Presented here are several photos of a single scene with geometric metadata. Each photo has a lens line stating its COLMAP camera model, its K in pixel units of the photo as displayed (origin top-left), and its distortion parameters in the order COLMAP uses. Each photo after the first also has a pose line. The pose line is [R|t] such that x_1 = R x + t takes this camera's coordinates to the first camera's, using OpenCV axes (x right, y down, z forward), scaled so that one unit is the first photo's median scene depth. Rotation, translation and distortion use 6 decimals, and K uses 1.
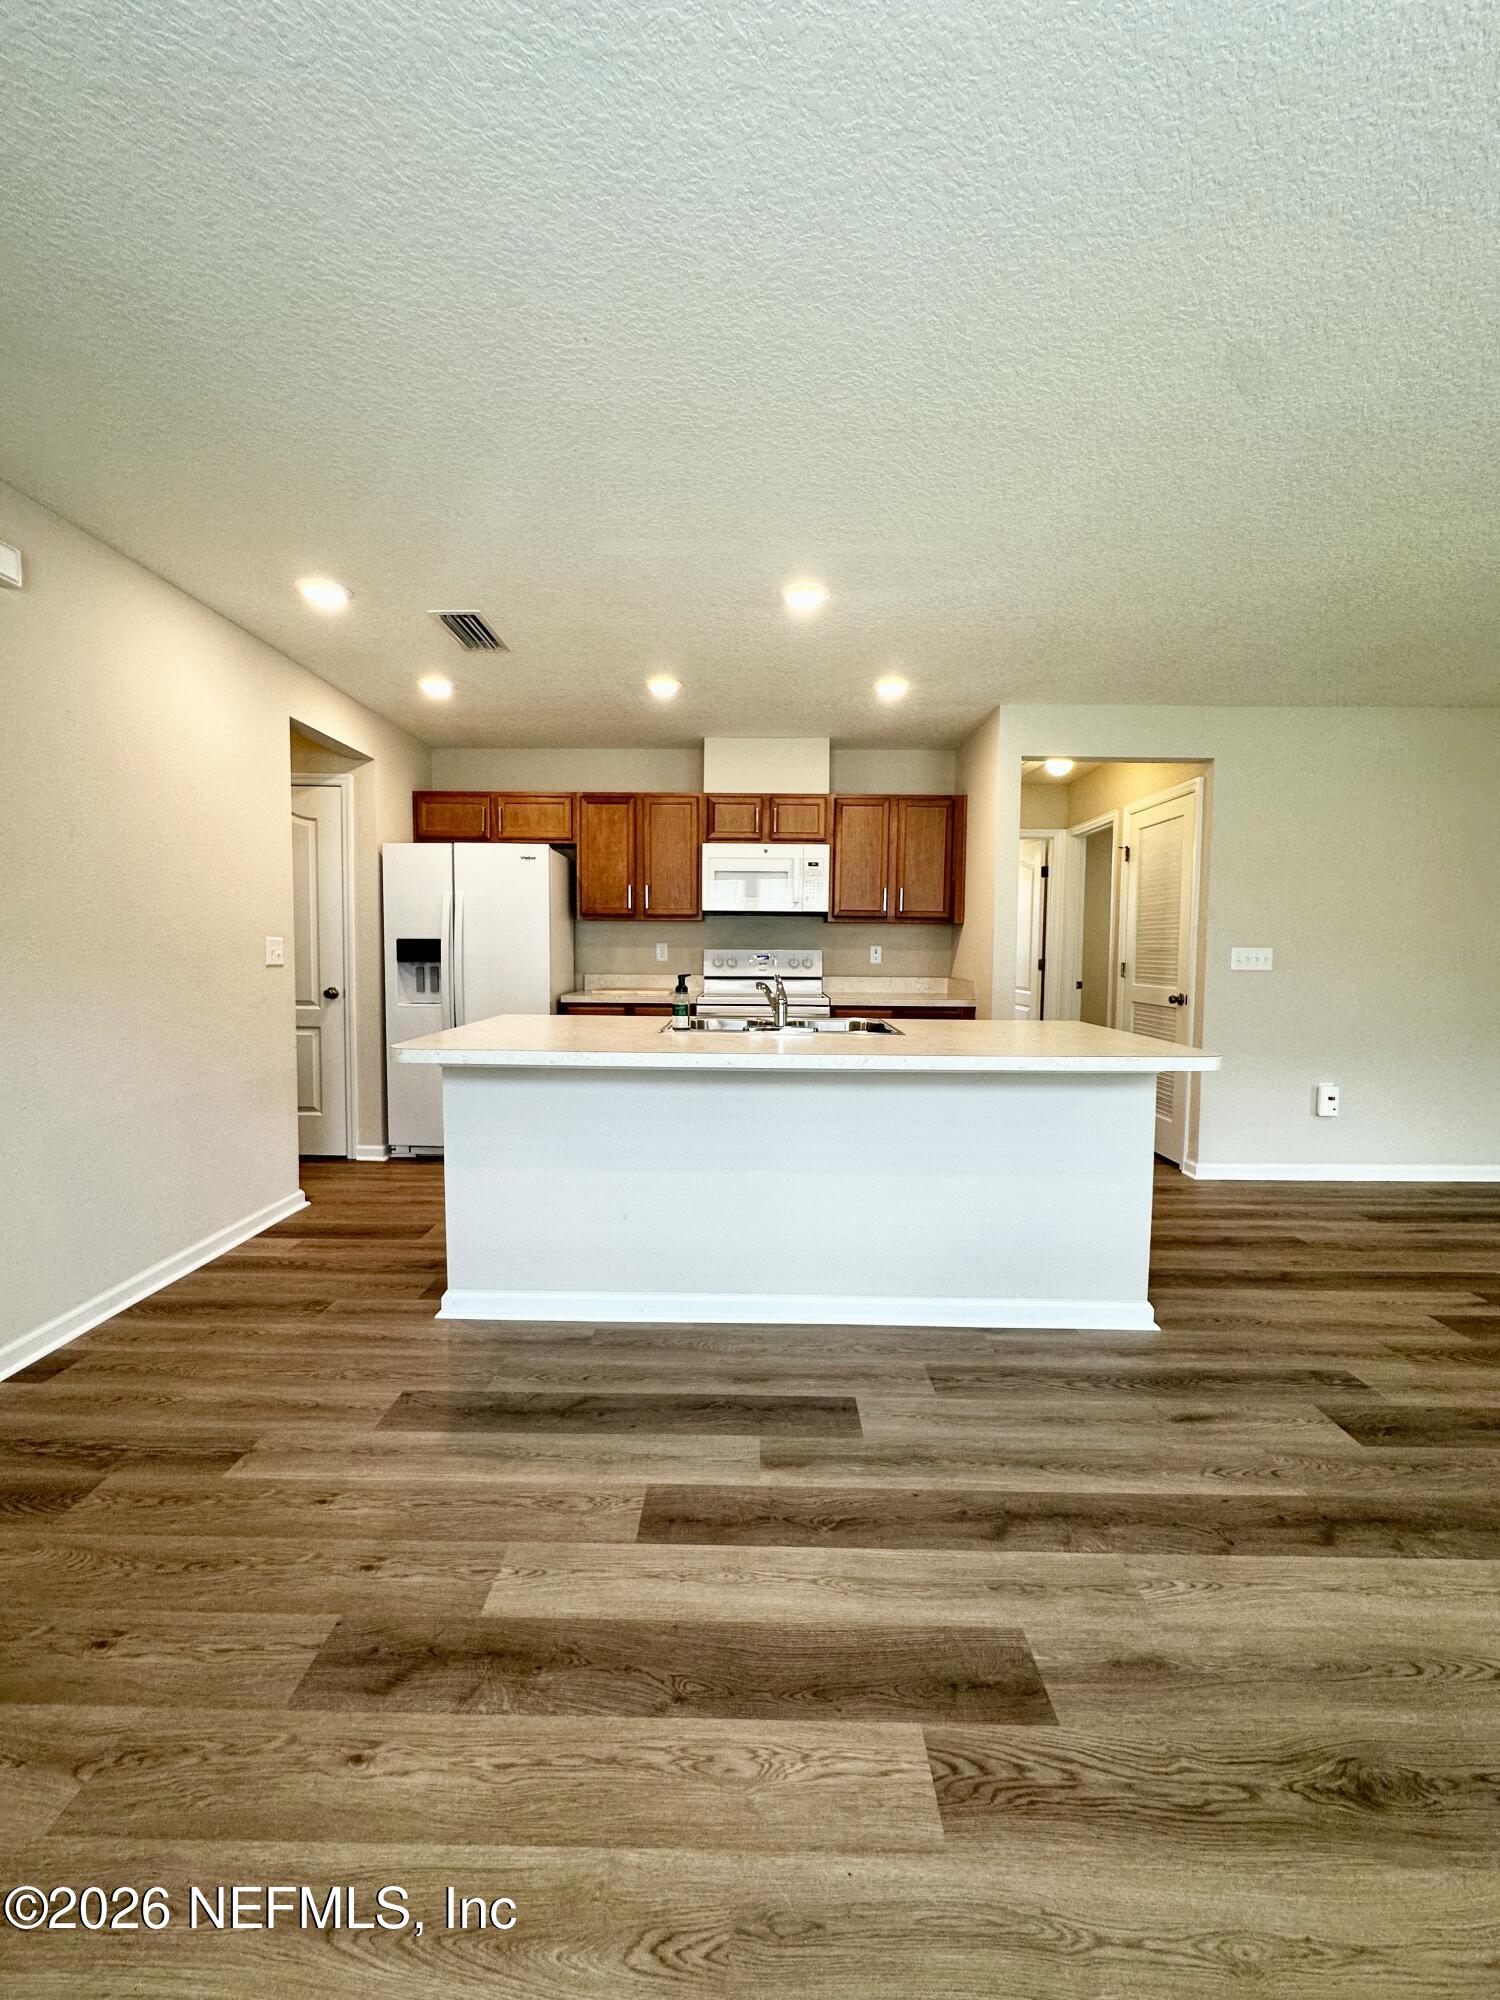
lens RADIAL K [[800.7, 0, 750.0], [0, 800.7, 1000.0], [0, 0, 1]] dist [-0.006452, 0.000534]
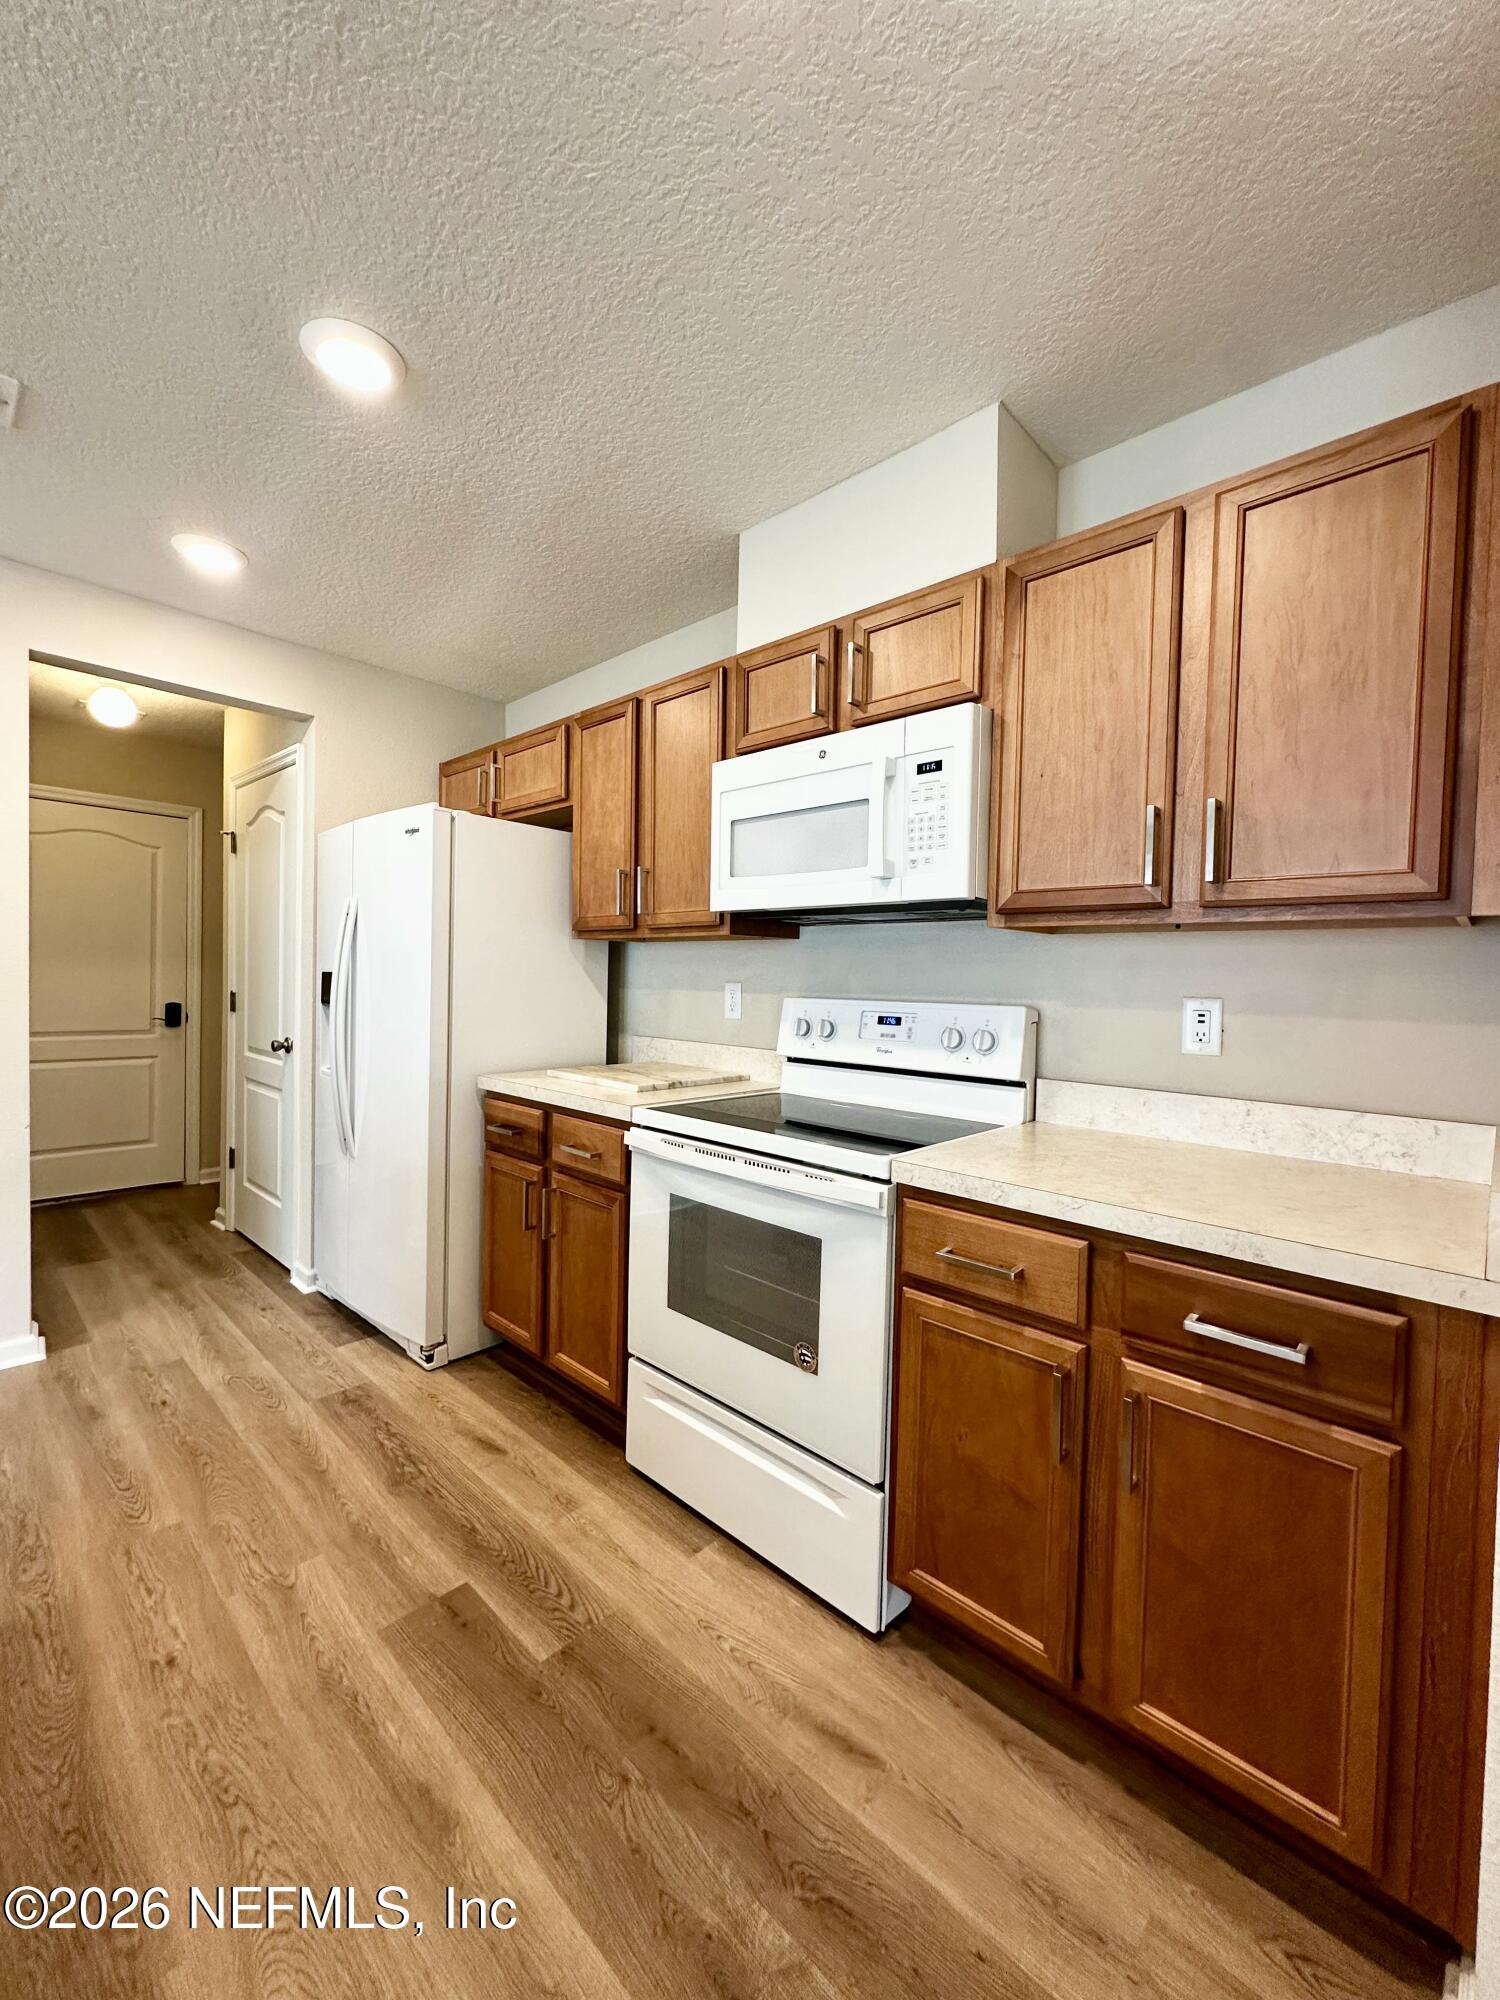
lens RADIAL K [[798.1, 0, 745.4], [0, 798.1, 999.0], [0, 0, 1]] dist [-0.008707, 0.002684]
pose [[0.735930, 0.025474, -0.676578, 0.431479], [-0.059301, 0.997877, -0.026932, -0.085687], [0.674456, 0.059941, 0.735878, 1.135159]]
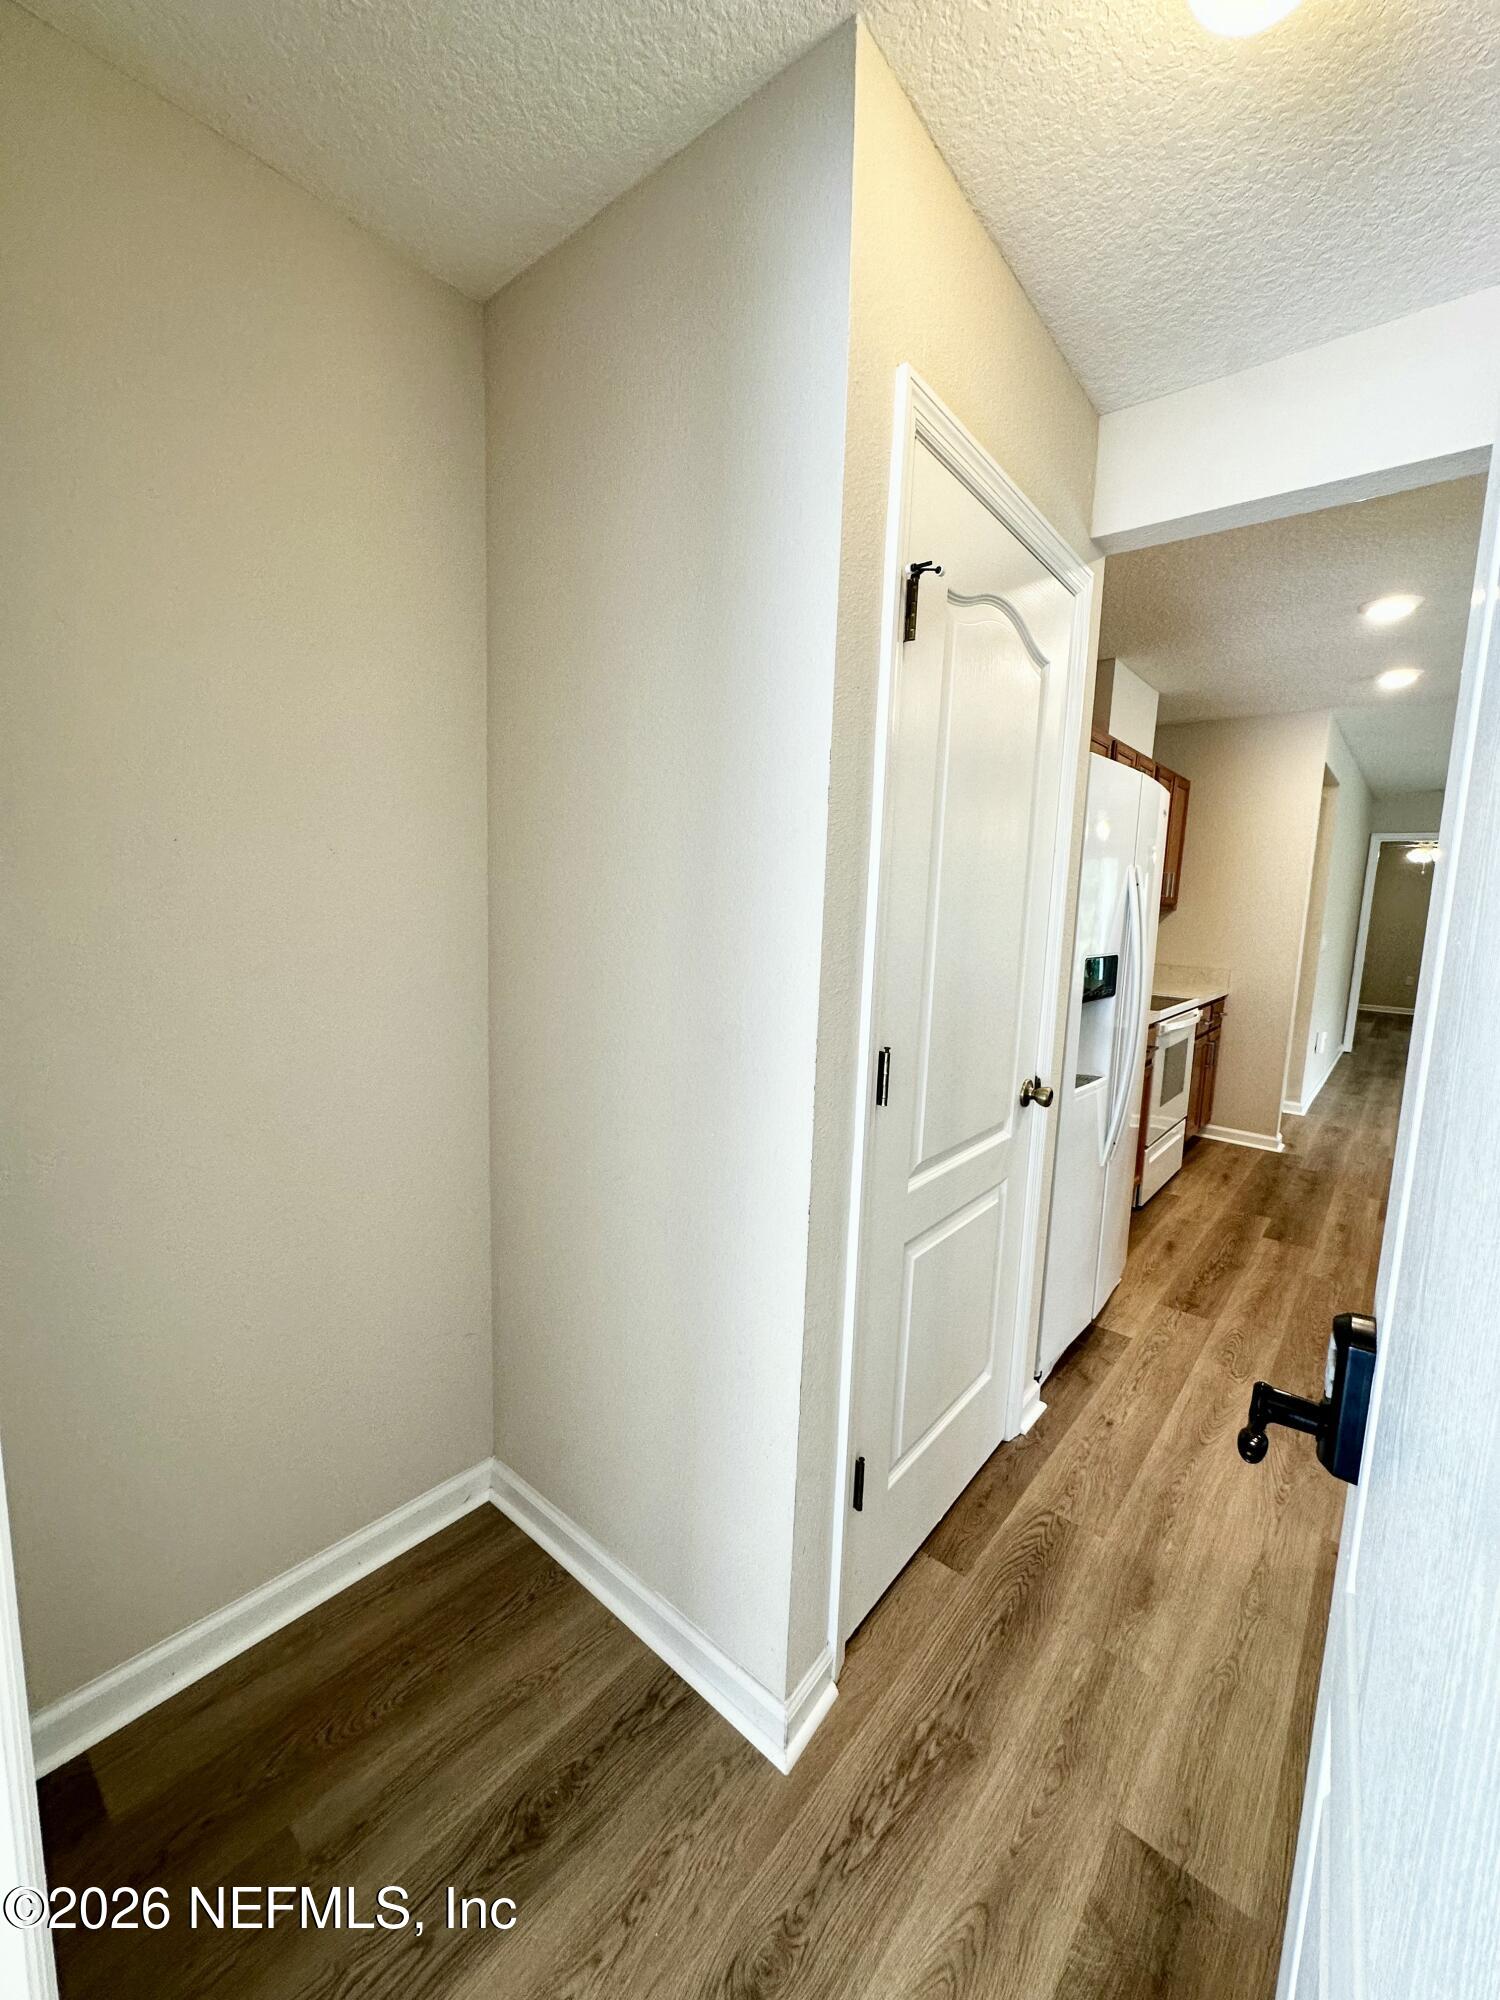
lens RADIAL K [[798.1, 0, 745.4], [0, 798.1, 999.0], [0, 0, 1]] dist [-0.008707, 0.002684]
pose [[0.640220, -0.090601, 0.762830, -1.430362], [0.024768, 0.994939, 0.097381, -0.158652], [-0.767792, -0.043451, 0.639224, 1.291844]]
